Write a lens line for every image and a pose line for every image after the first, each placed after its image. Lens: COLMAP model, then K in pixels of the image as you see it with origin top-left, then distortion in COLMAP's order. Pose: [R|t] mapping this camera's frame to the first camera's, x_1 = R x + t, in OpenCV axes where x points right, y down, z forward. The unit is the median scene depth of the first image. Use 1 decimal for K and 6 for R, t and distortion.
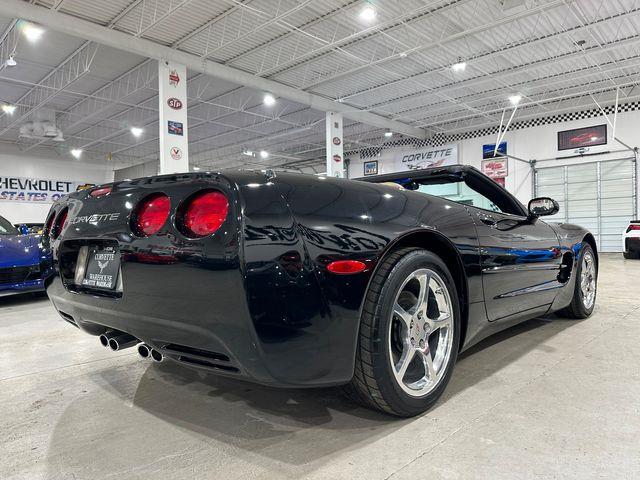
lens RADIAL K [[450.4, 0, 319.4], [0, 450.4, 242.5], [0, 0, 1]] dist [0.028409, -0.041004]
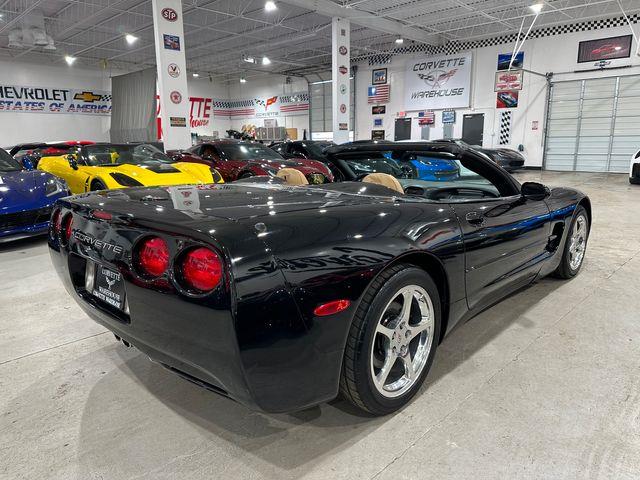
lens RADIAL K [[450.4, 0, 321.0], [0, 450.4, 239.1], [0, 0, 1]] dist [0.028409, -0.041004]
pose [[0.999921, 0.008607, -0.009112, 0.018759], [-0.006580, 0.979172, 0.202925, -0.150590], [0.010669, -0.202849, 0.979152, -0.018419]]
